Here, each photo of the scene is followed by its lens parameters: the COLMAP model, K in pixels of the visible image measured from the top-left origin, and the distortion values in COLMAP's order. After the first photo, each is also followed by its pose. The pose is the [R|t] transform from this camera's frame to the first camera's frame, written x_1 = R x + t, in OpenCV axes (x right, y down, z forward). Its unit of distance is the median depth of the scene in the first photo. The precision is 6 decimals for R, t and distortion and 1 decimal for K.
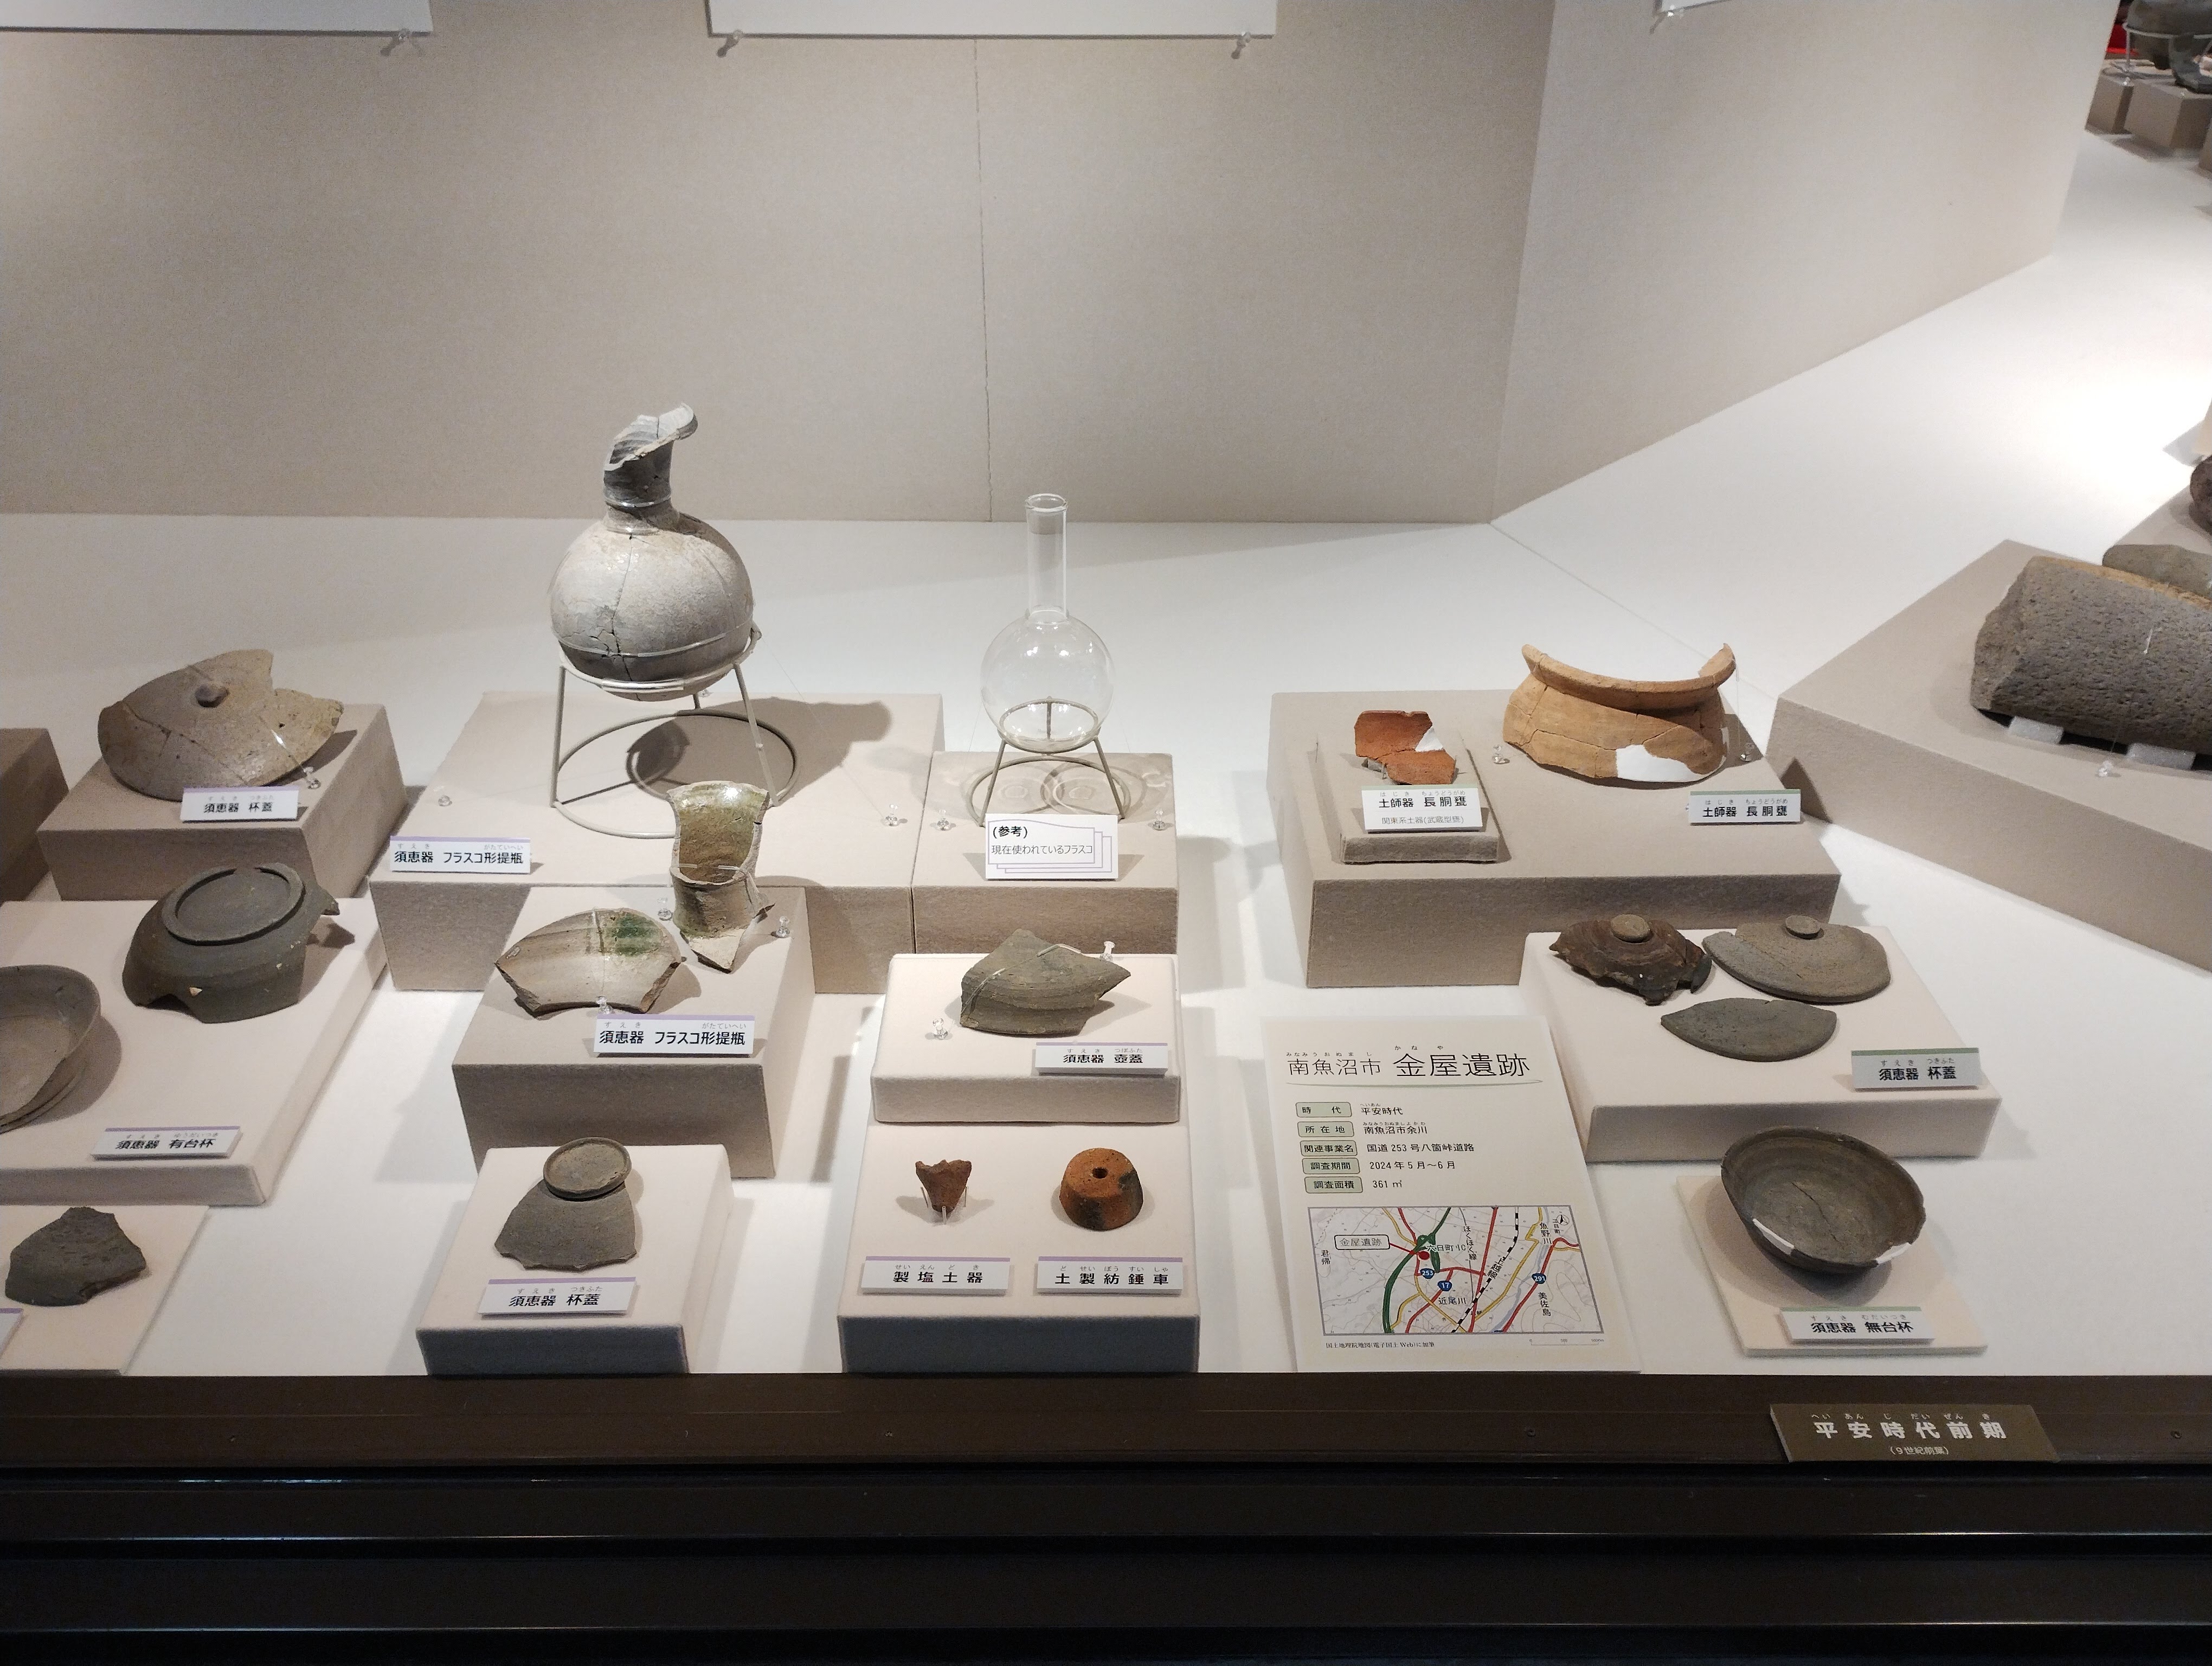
lens RADIAL K [[1839.4, 0, 1129.0], [0, 1839.4, 833.0], [0, 0, 1]] dist [0.064344, -0.080411]
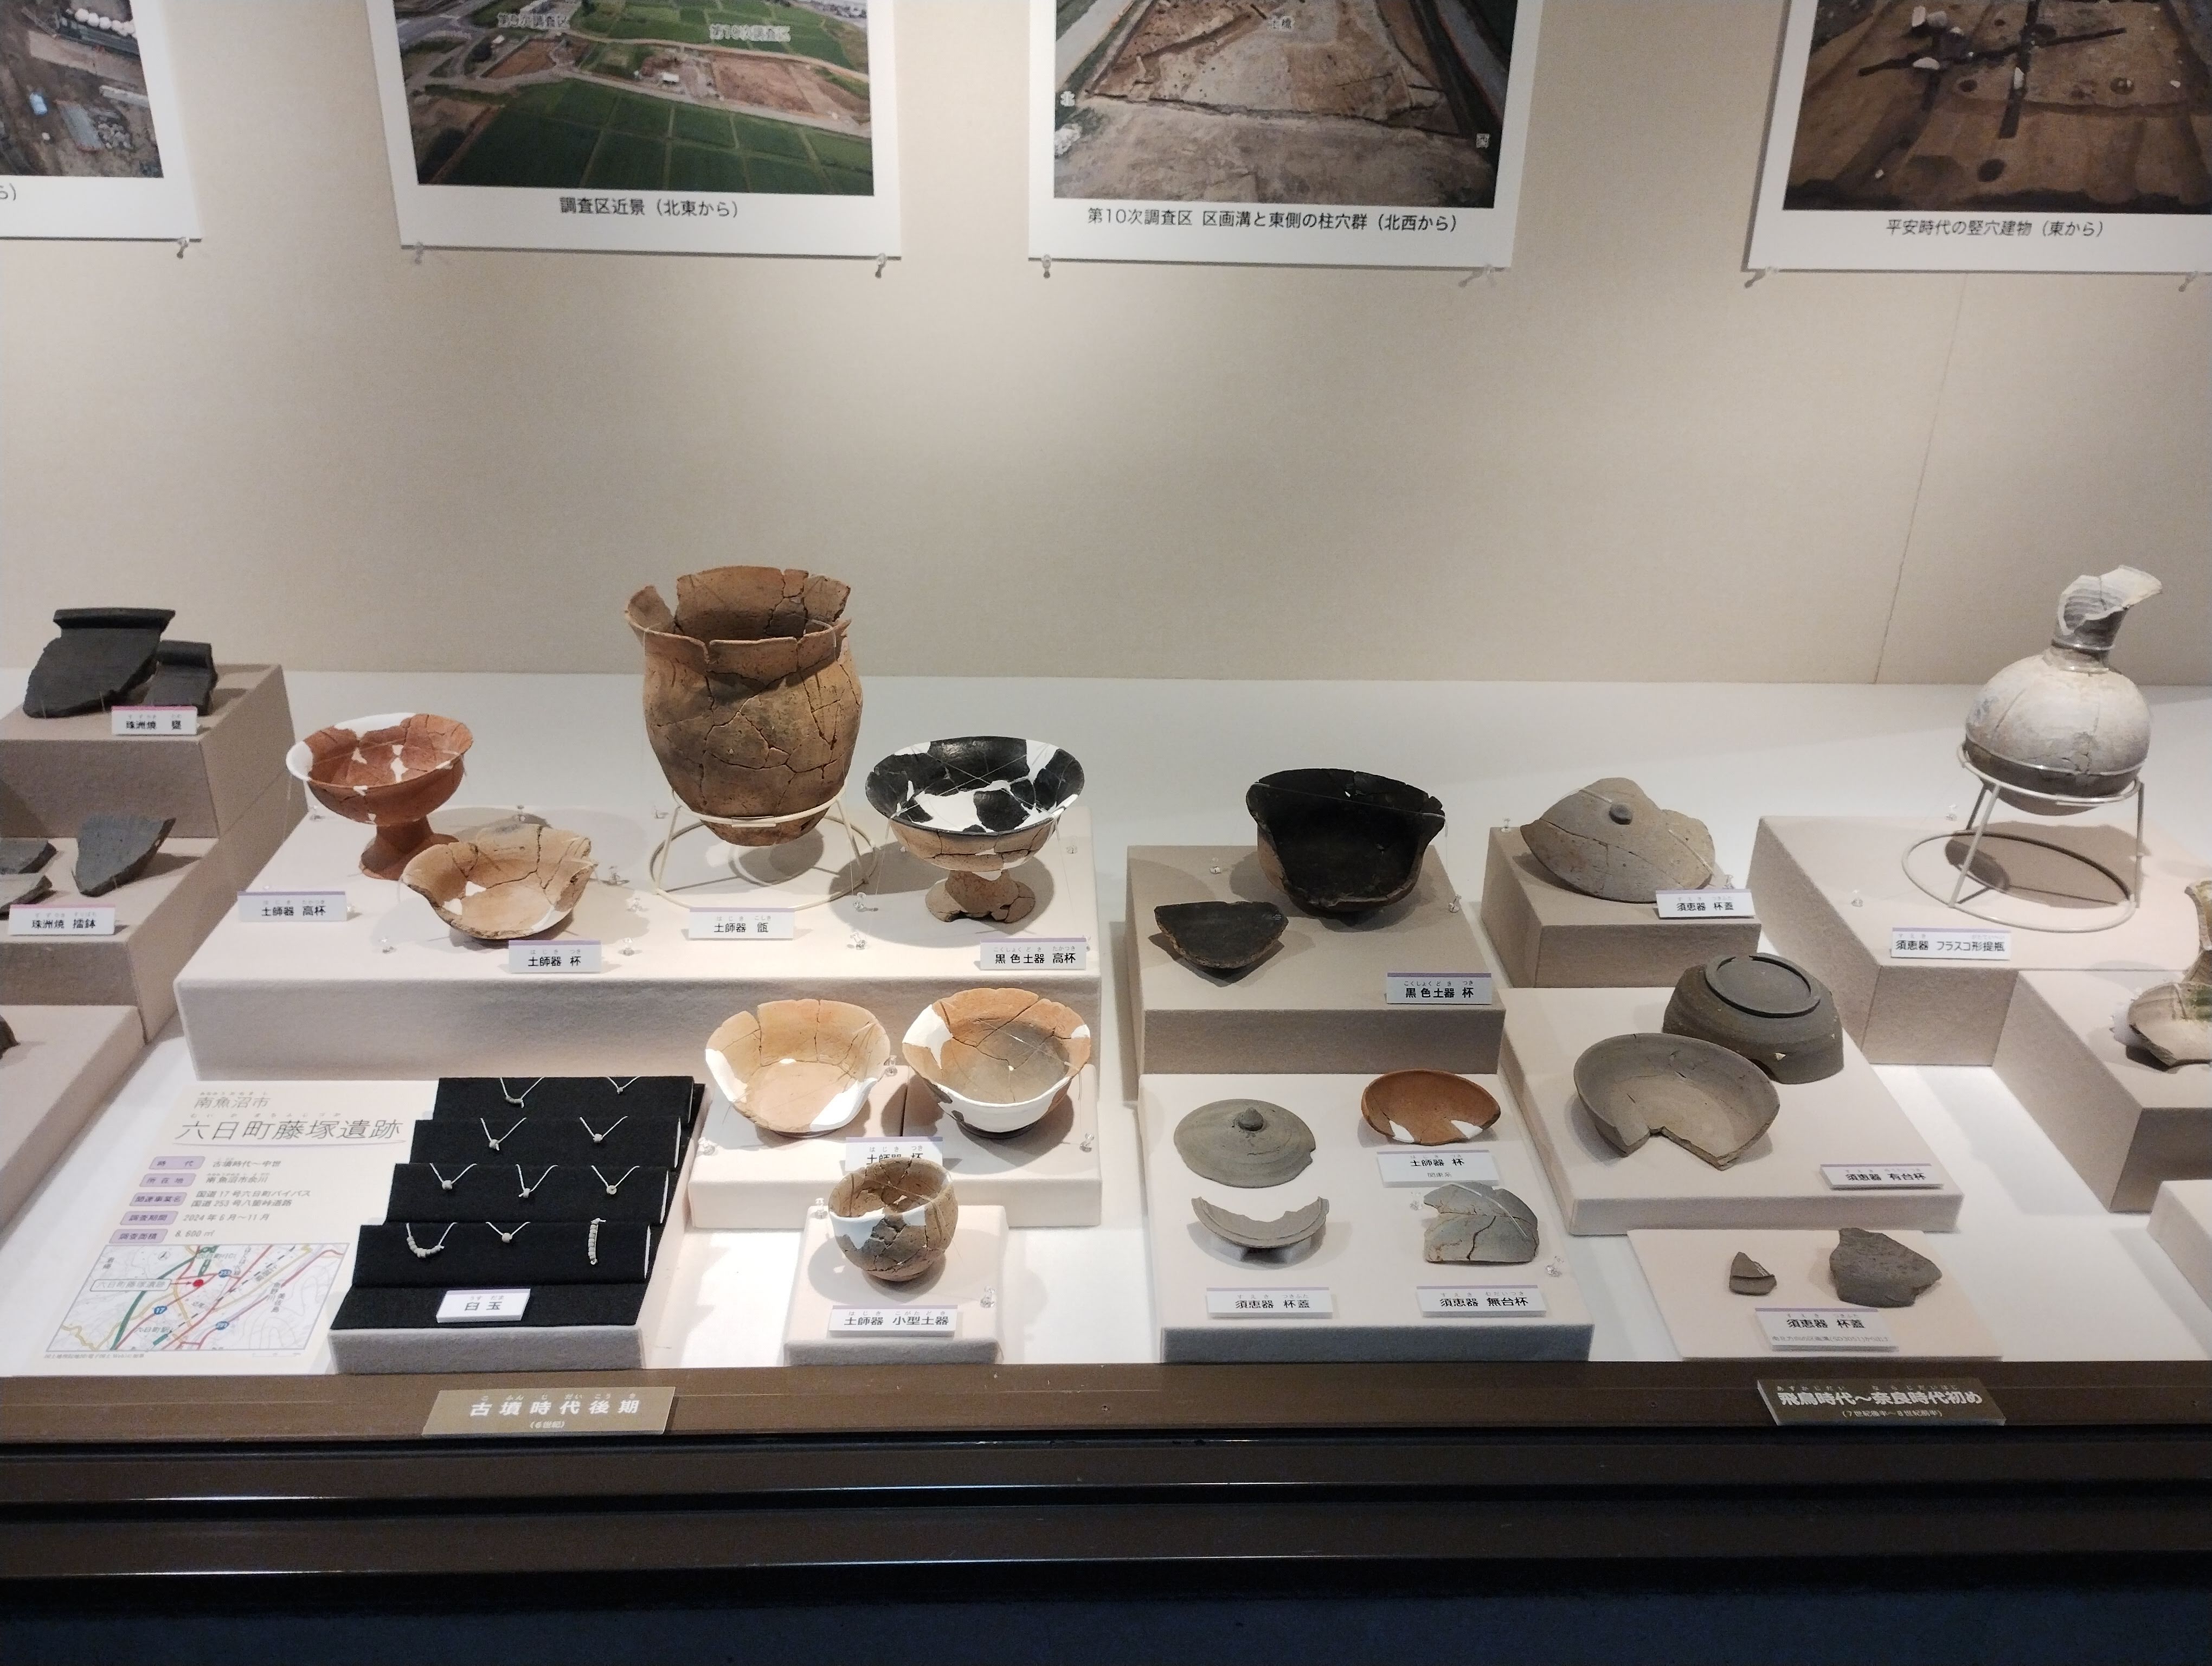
lens RADIAL K [[1839.4, 0, 1129.0], [0, 1839.4, 833.0], [0, 0, 1]] dist [0.064344, -0.080411]
pose [[0.999524, 0.001860, 0.030794, -0.916574], [0.001454, 0.994232, -0.107240, 0.067430], [-0.030816, 0.107234, 0.993756, -0.157273]]
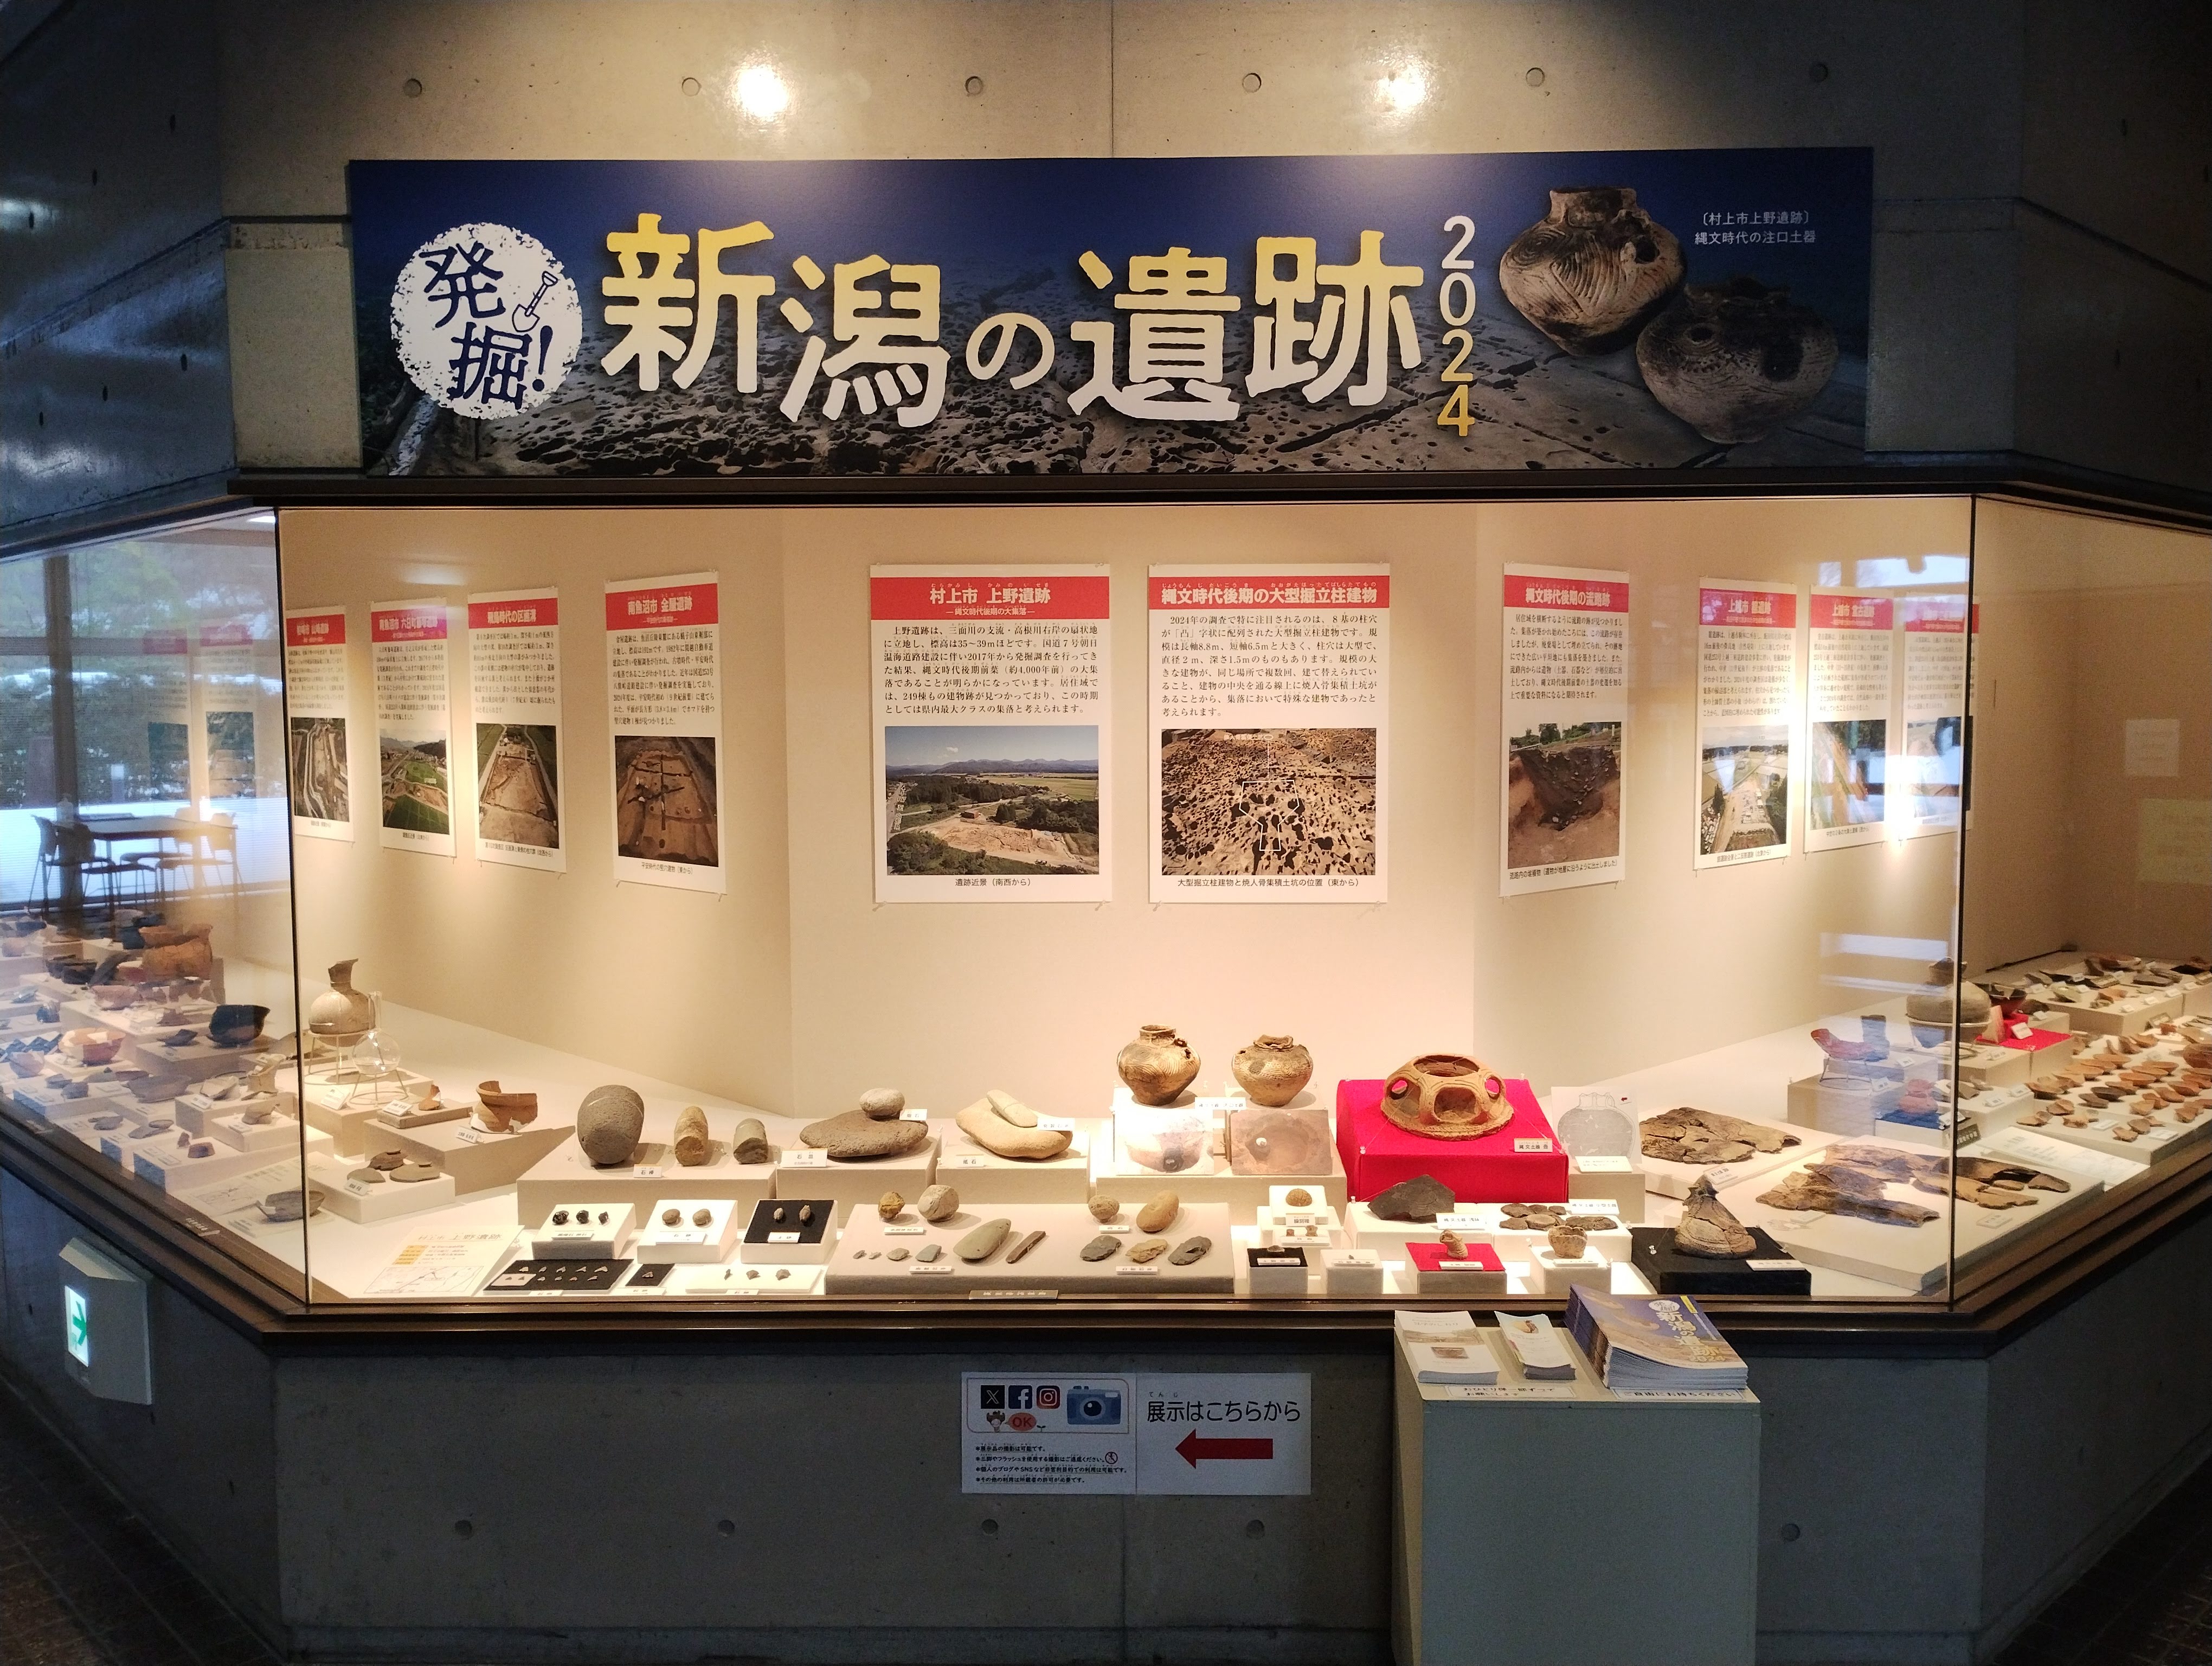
lens RADIAL K [[1839.4, 0, 1129.0], [0, 1839.4, 833.0], [0, 0, 1]] dist [0.064344, -0.080411]
pose [[0.686586, 0.045678, -0.725612, 3.167287], [-0.384413, 0.869920, -0.308975, 0.076771], [0.617111, 0.491073, 0.614834, -0.316502]]
